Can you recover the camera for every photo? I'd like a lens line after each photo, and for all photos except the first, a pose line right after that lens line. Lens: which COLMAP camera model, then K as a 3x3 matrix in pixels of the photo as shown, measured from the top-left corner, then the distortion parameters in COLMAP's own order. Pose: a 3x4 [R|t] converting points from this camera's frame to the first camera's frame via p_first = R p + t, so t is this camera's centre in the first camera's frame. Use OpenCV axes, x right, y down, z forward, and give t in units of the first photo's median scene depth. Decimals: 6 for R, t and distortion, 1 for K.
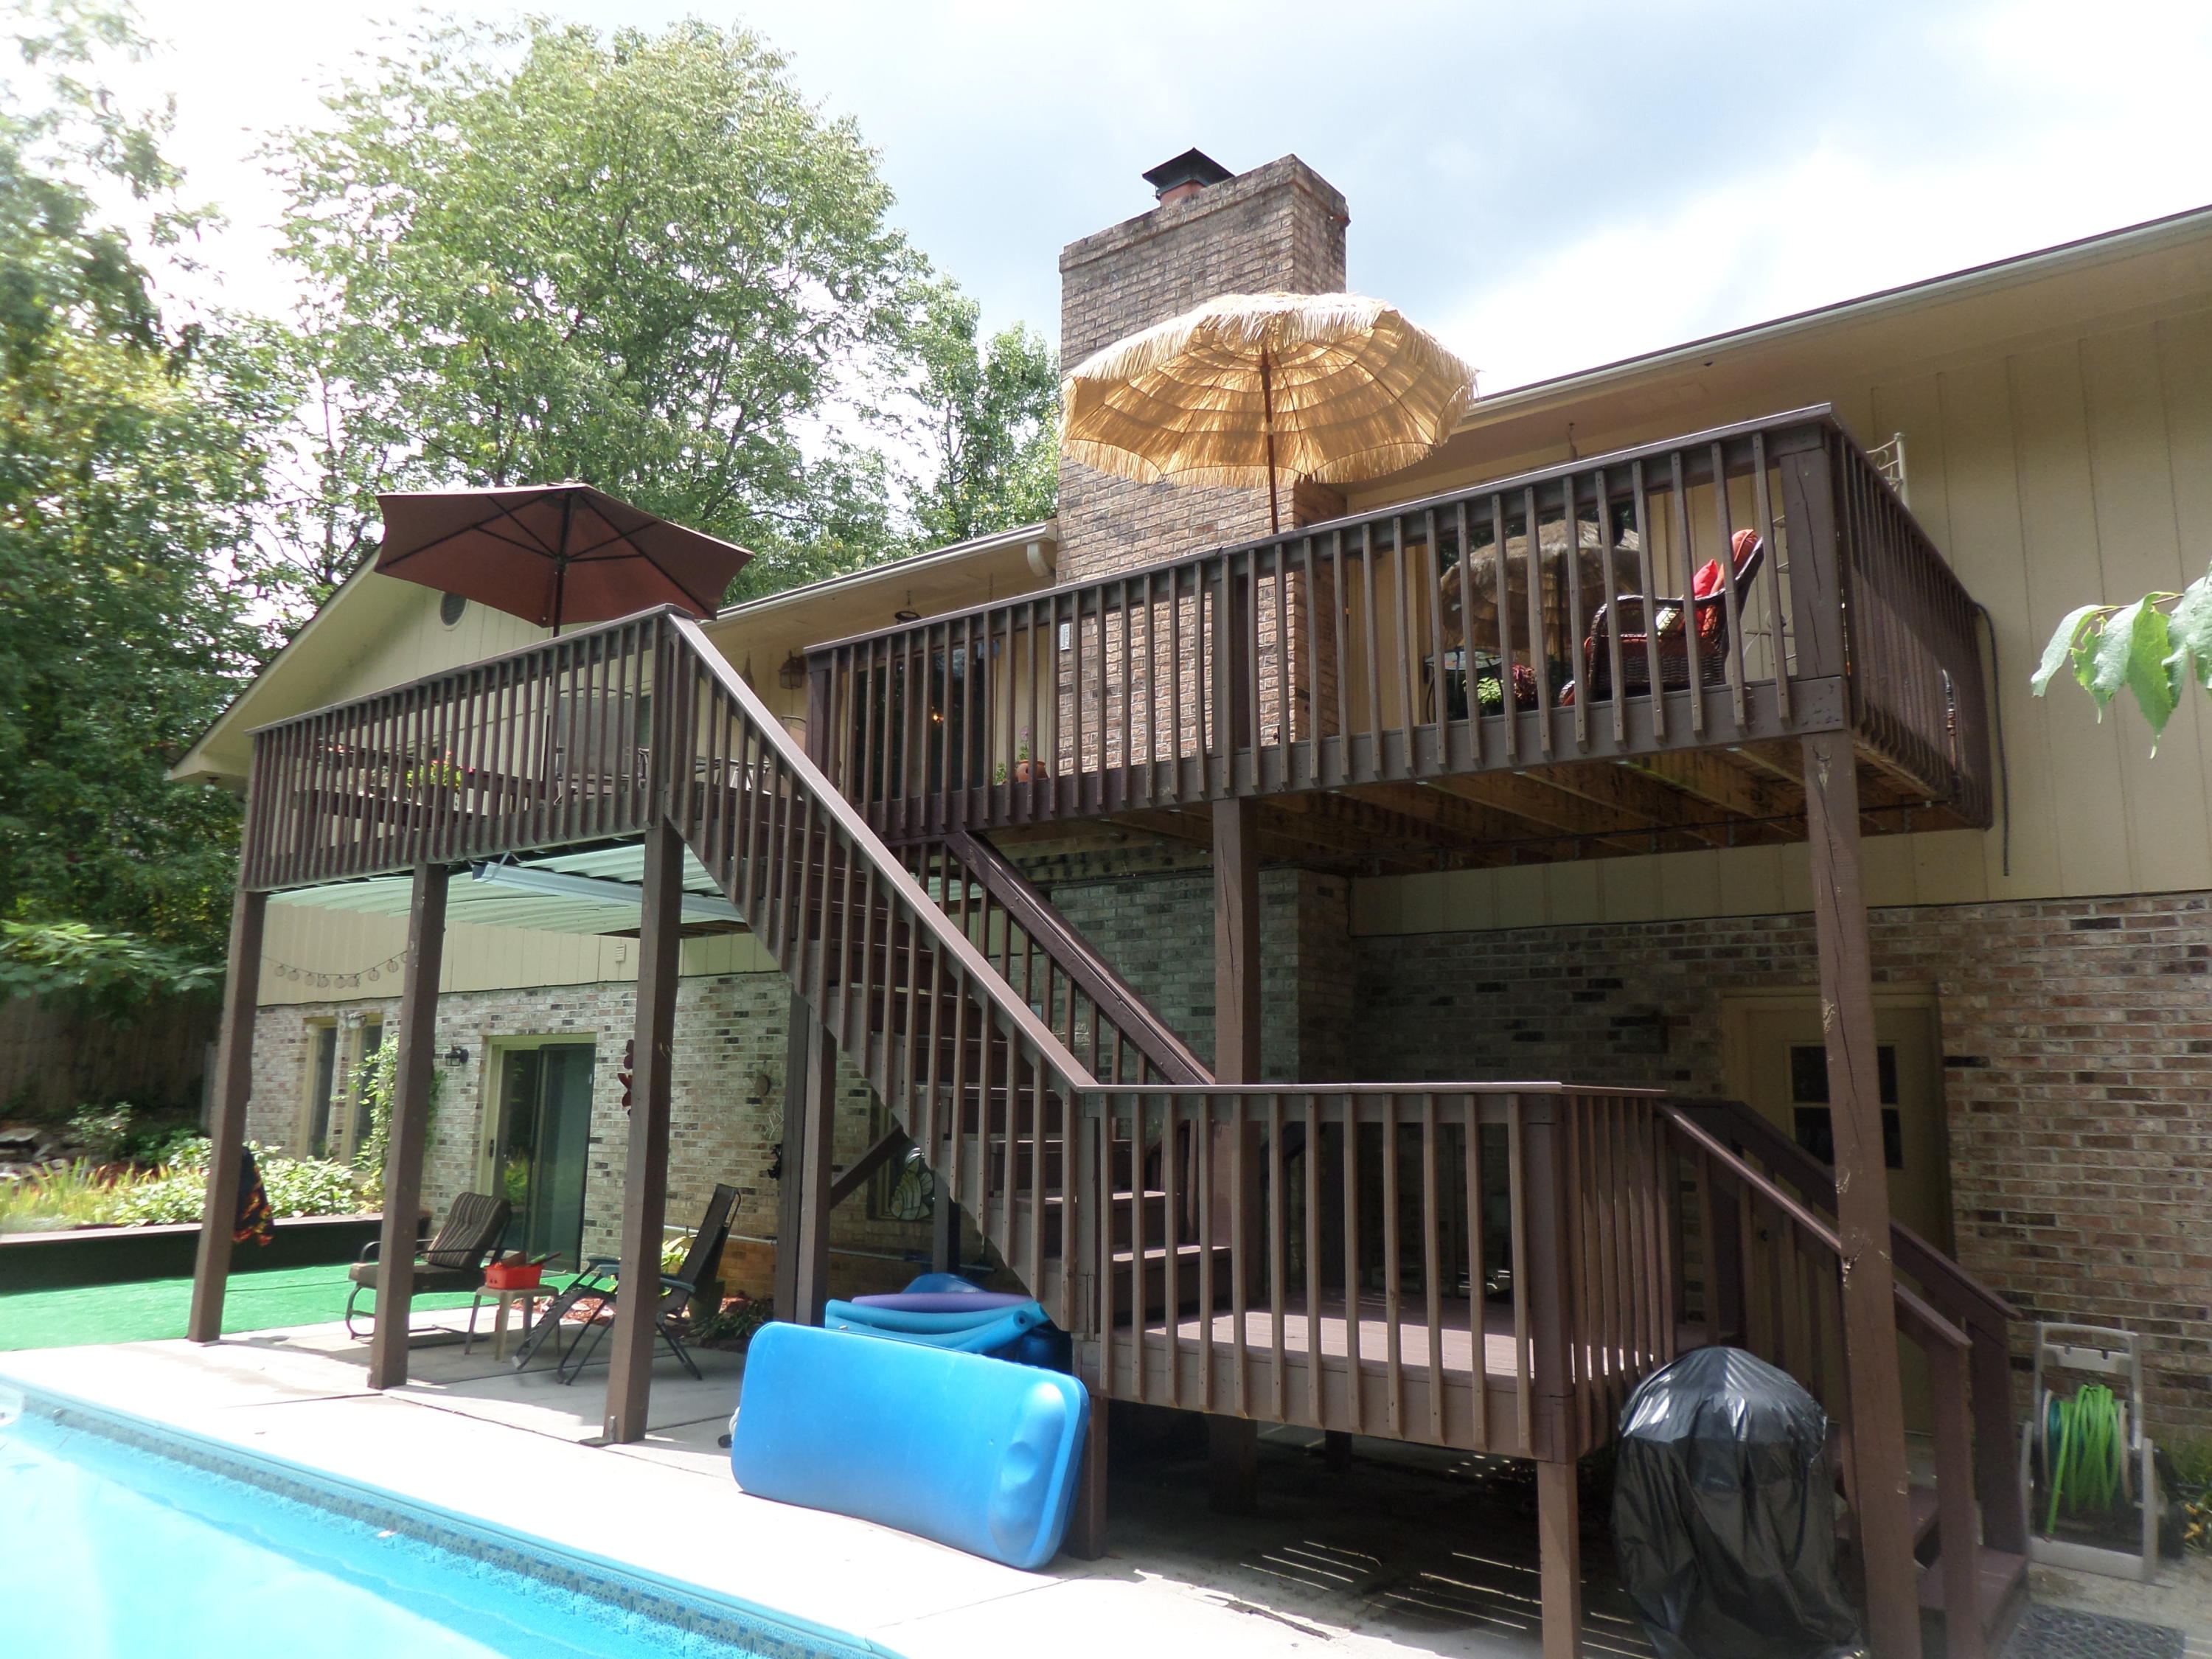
lens RADIAL K [[1573.6, 0, 1107.9], [0, 1573.6, 829.3], [0, 0, 1]] dist [-0.017310, 0.007346]
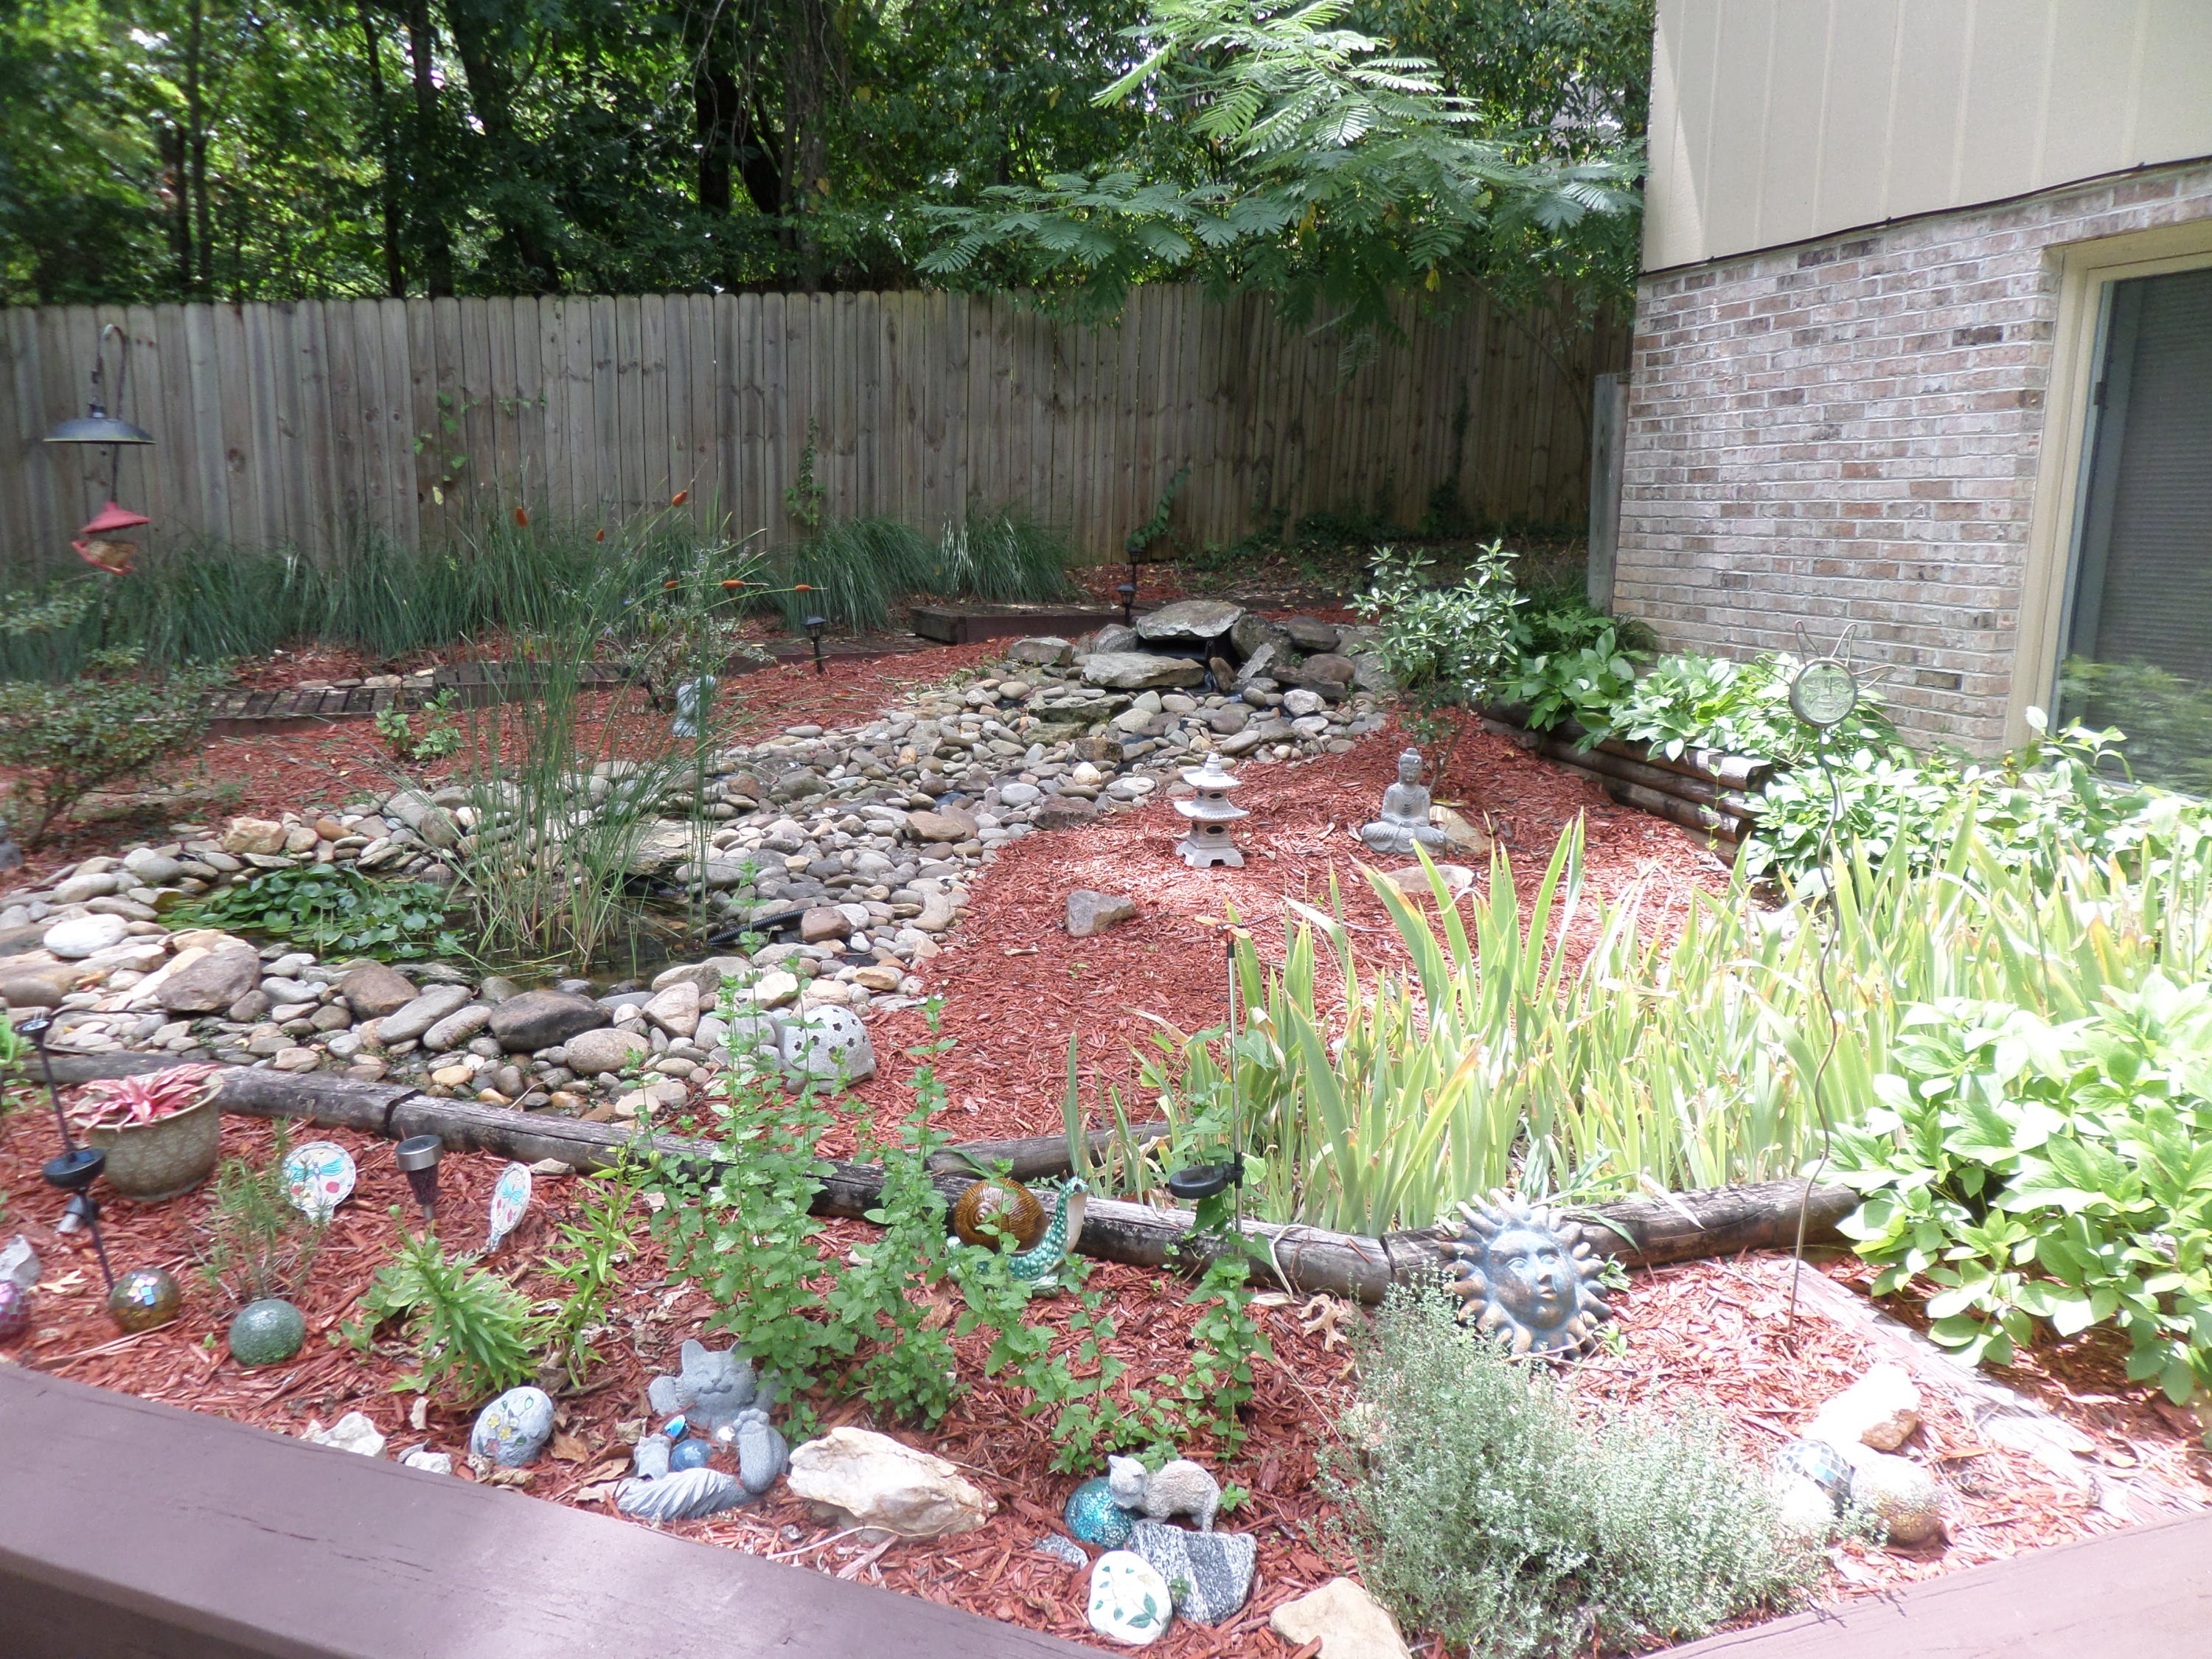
lens RADIAL K [[1573.6, 0, 1105.8], [0, 1573.6, 825.2], [0, 0, 1]] dist [-0.017310, 0.007346]
pose [[0.829040, 0.114002, -0.547445, -0.489015], [0.094785, 0.936182, 0.338494, 0.107140], [0.551097, -0.332515, 0.765327, 0.661052]]
